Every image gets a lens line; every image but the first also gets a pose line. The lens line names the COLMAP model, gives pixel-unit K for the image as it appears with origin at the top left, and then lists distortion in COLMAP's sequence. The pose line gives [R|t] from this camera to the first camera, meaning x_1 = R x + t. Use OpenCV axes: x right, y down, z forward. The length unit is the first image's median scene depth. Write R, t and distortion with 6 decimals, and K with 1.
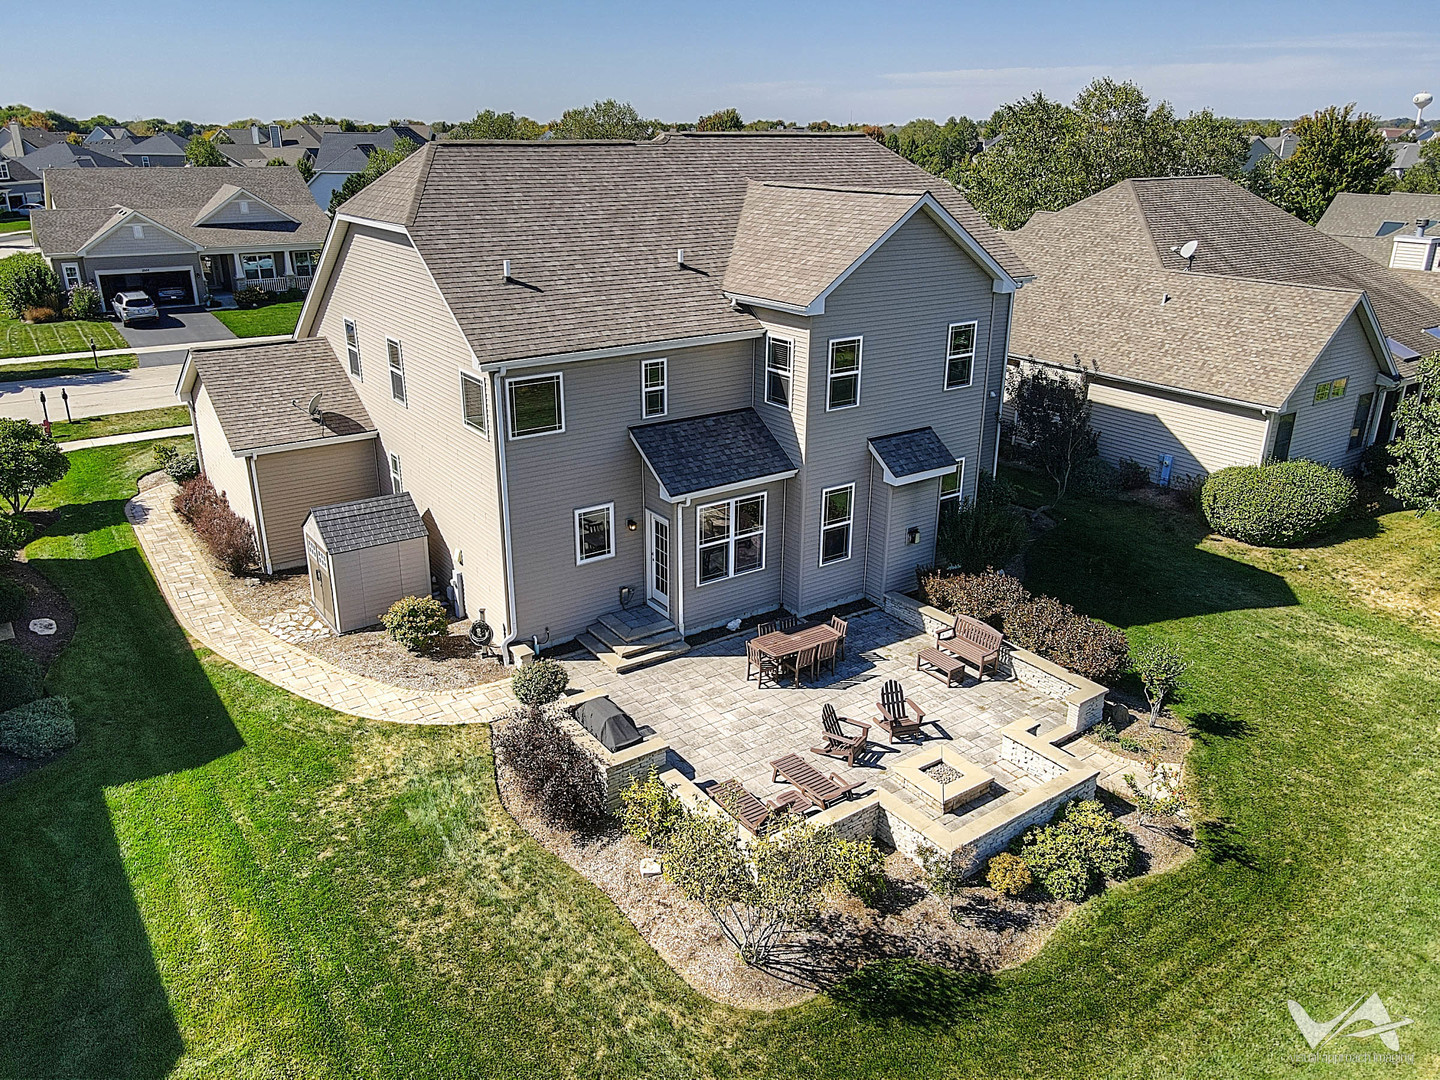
lens RADIAL K [[1069.2, 0, 693.4], [0, 1069.2, 532.0], [0, 0, 1]] dist [-0.029287, 0.086505]
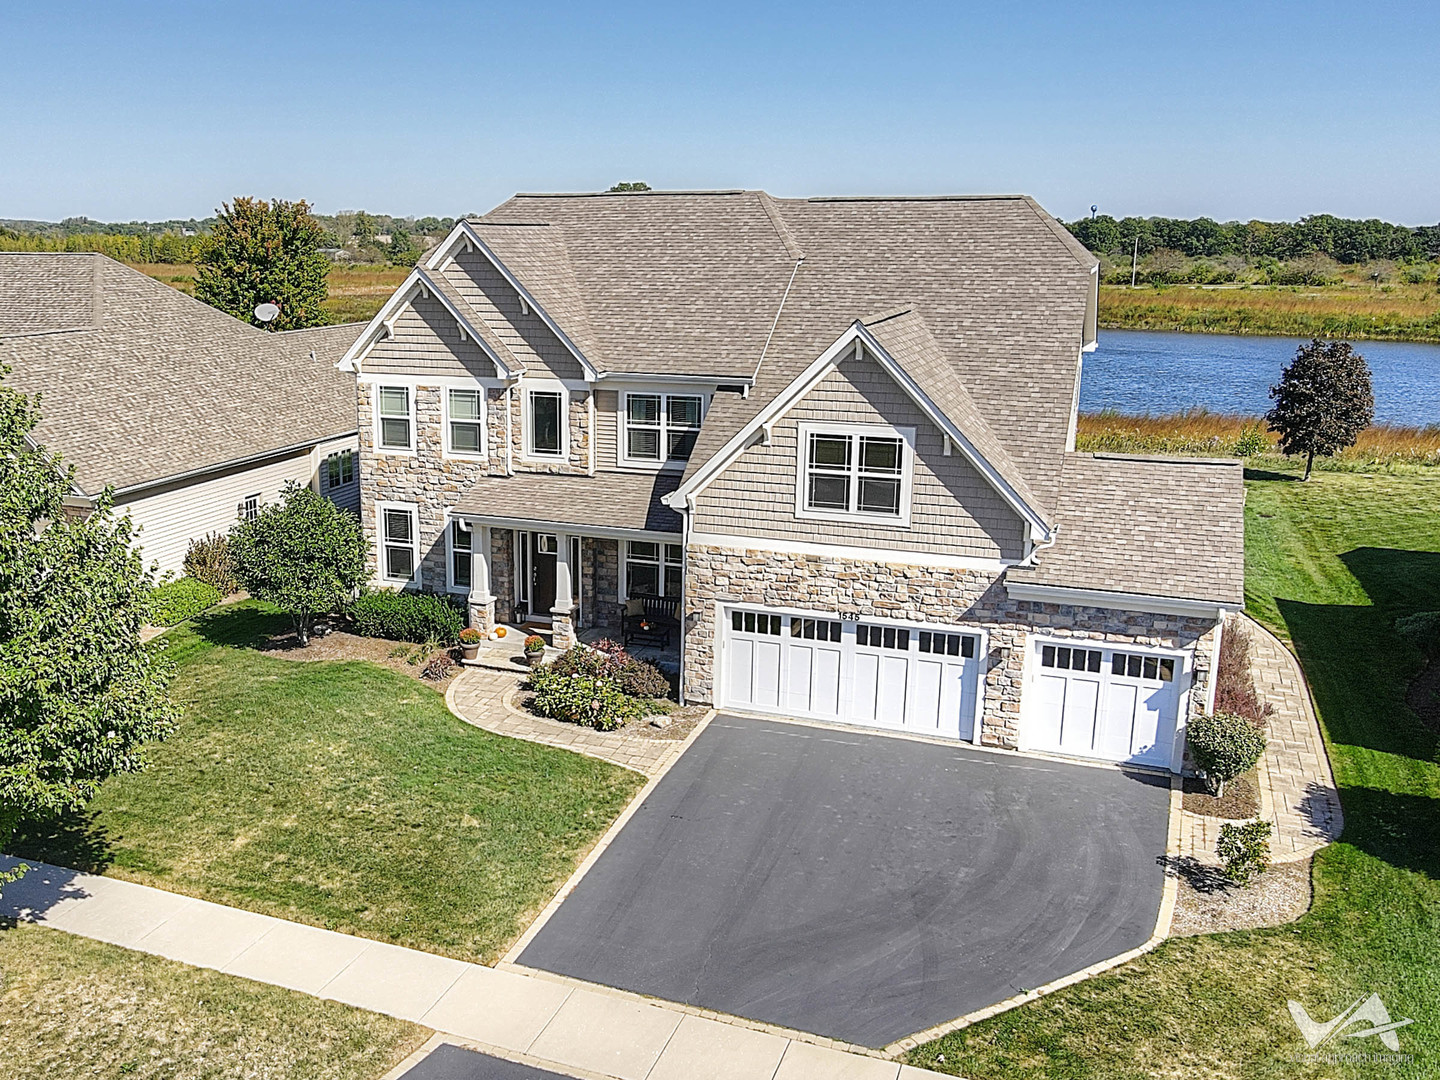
lens RADIAL K [[1319.9, 0, 564.6], [0, 1319.9, 544.6], [0, 0, 1]] dist [-0.009820, 0.021732]
pose [[-0.534962, -0.203800, 0.819928, -1.181843], [0.299538, 0.861682, 0.409611, -0.767950], [-0.789996, 0.464726, -0.399921, 2.125048]]
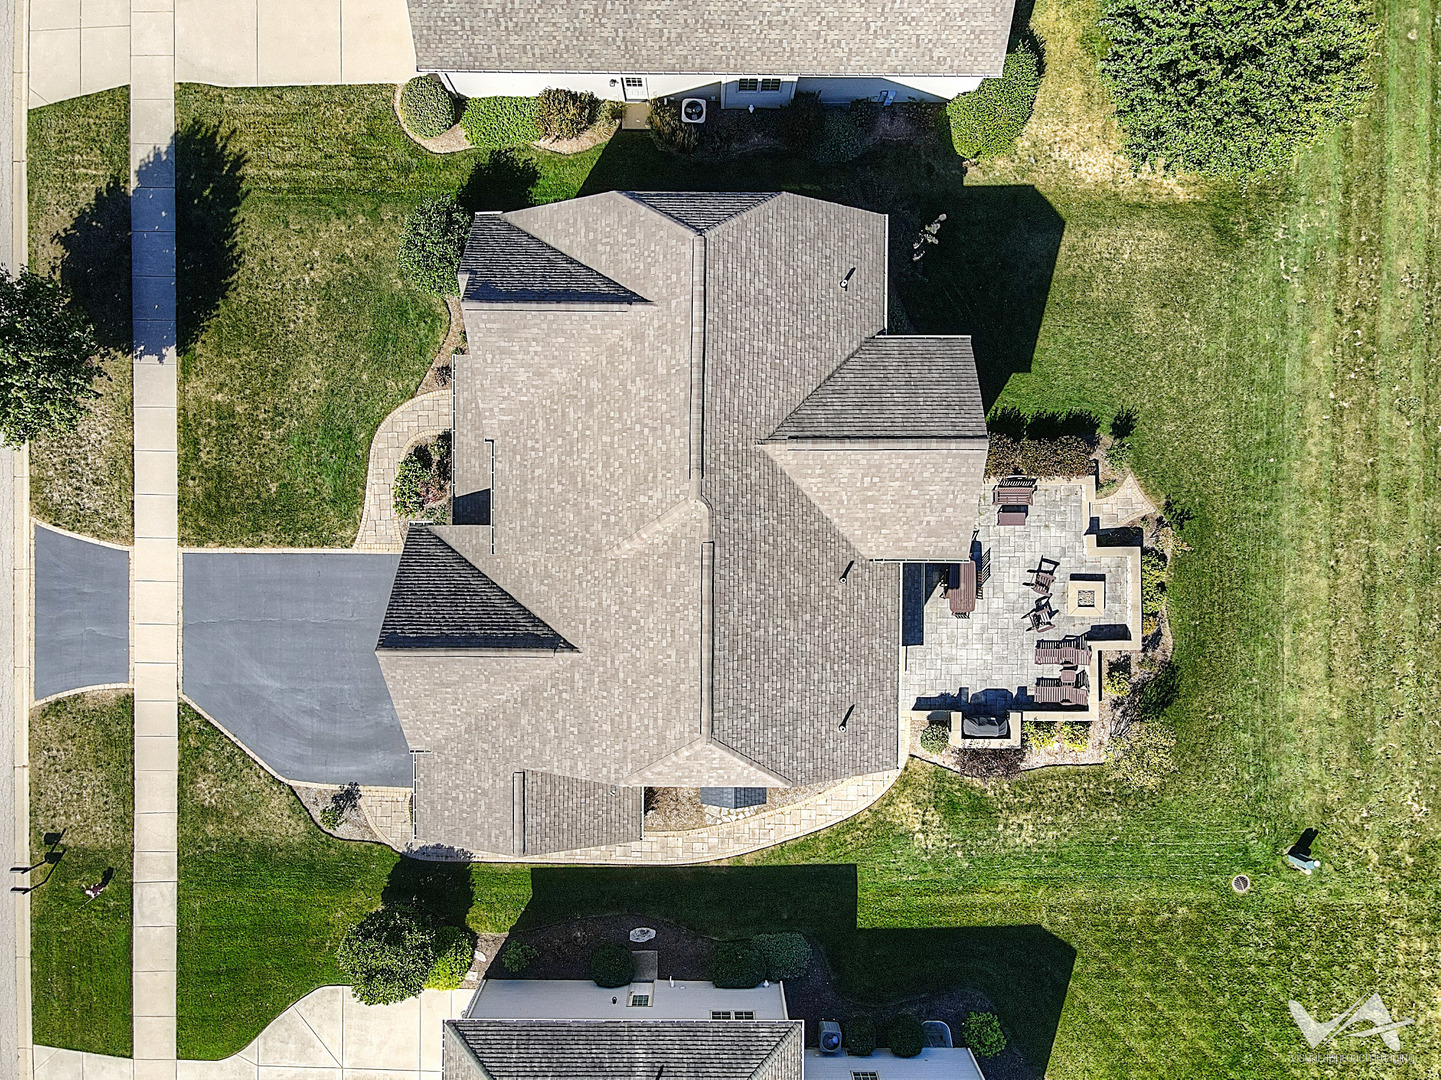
lens RADIAL K [[1069.9, 0, 693.8], [0, 1069.9, 532.0], [0, 0, 1]] dist [-0.029287, 0.086505]
pose [[0.566356, -0.823968, -0.017794, -0.044313], [0.291730, 0.180236, 0.939366, -1.584343], [-0.770801, -0.537207, 0.342454, 0.765315]]
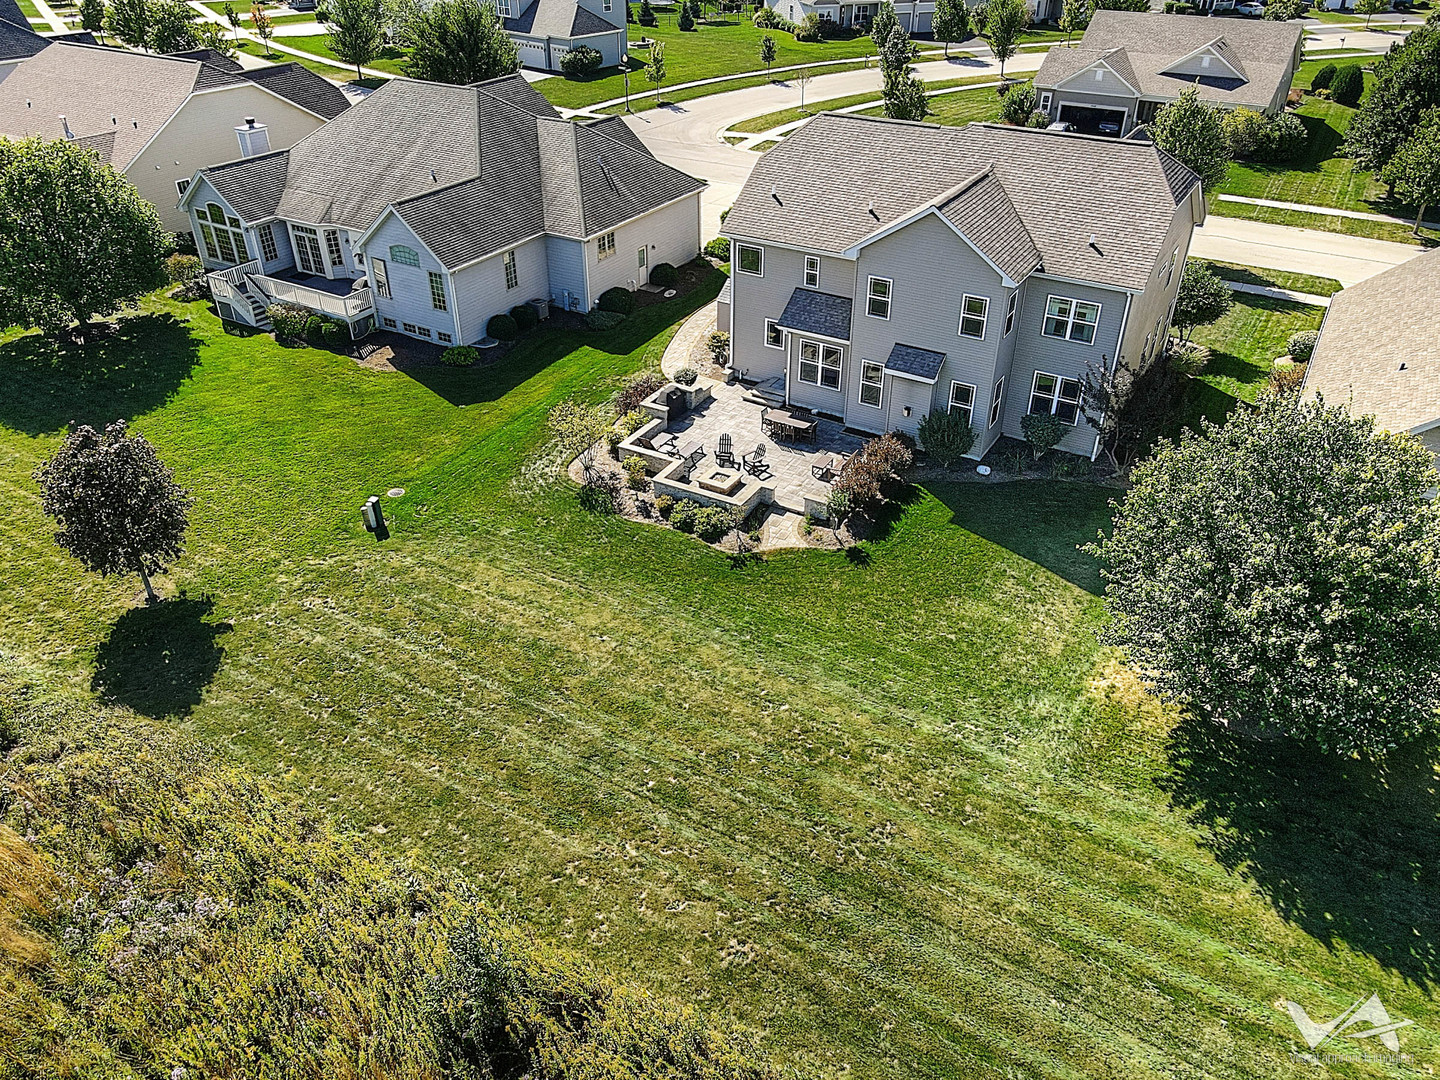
lens RADIAL K [[1069.2, 0, 693.4], [0, 1069.2, 532.0], [0, 0, 1]] dist [-0.029287, 0.086505]
pose [[0.412321, 0.489902, -0.768106, 1.527729], [-0.321166, 0.867147, 0.380668, -0.380858], [0.852551, 0.089732, 0.514883, -0.102784]]
